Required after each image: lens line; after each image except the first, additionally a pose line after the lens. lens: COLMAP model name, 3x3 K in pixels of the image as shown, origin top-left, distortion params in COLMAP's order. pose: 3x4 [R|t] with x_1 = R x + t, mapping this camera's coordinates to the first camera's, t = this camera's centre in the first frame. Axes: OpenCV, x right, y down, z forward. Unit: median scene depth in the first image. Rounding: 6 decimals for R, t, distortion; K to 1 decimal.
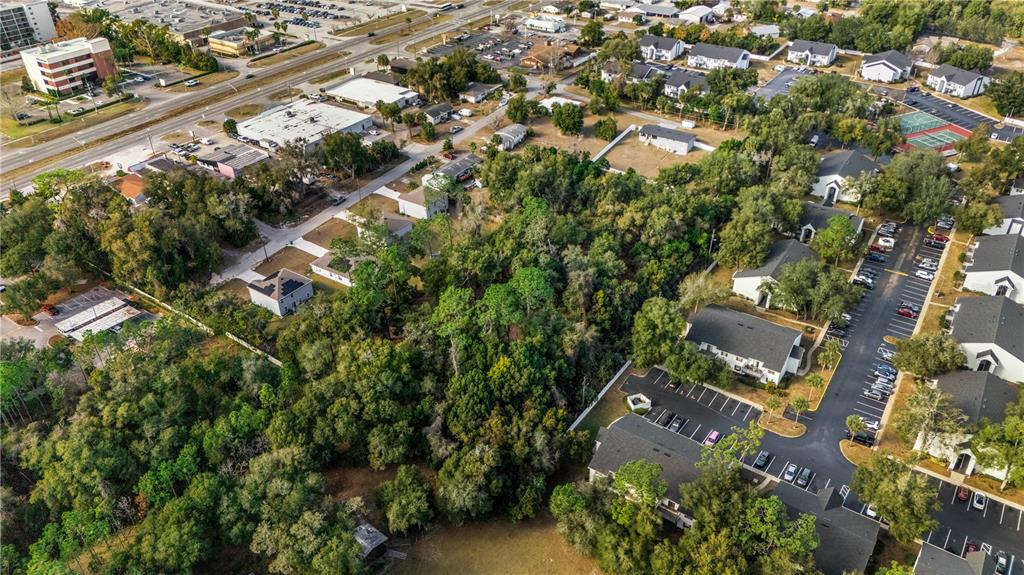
lens RADIAL K [[749.5, 0, 513.8], [0, 749.5, 286.5], [0, 0, 1]] dist [0.058681, -0.053303]
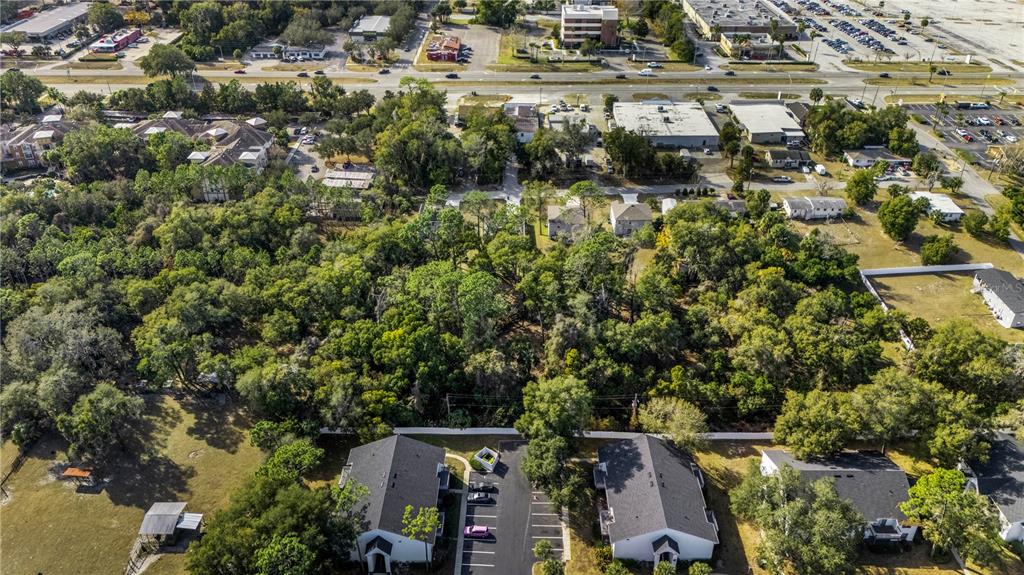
lens RADIAL K [[749.5, 0, 513.8], [0, 749.5, 286.5], [0, 0, 1]] dist [0.058681, -0.053303]
pose [[0.561085, 0.461511, -0.687162, 0.412042], [-0.467050, 0.861891, 0.197505, -0.126411], [0.683409, 0.210122, 0.699143, 0.182806]]
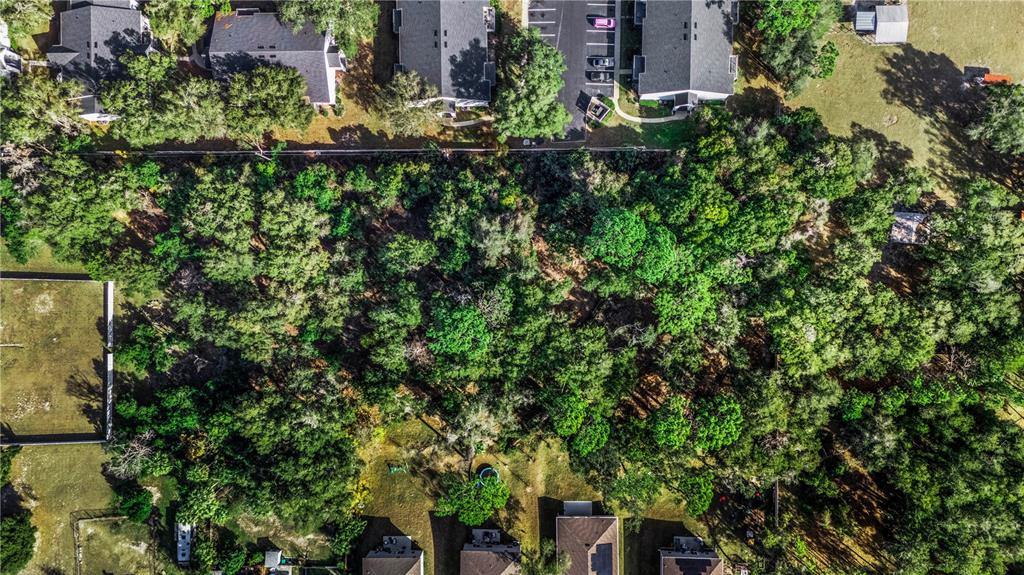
lens RADIAL K [[749.5, 0, 513.8], [0, 749.5, 286.5], [0, 0, 1]] dist [0.058681, -0.053303]
pose [[-0.562447, -0.826371, 0.027645, 0.014597], [0.488389, -0.305058, 0.817567, -0.413425], [-0.667181, 0.473339, 0.575169, 0.352043]]
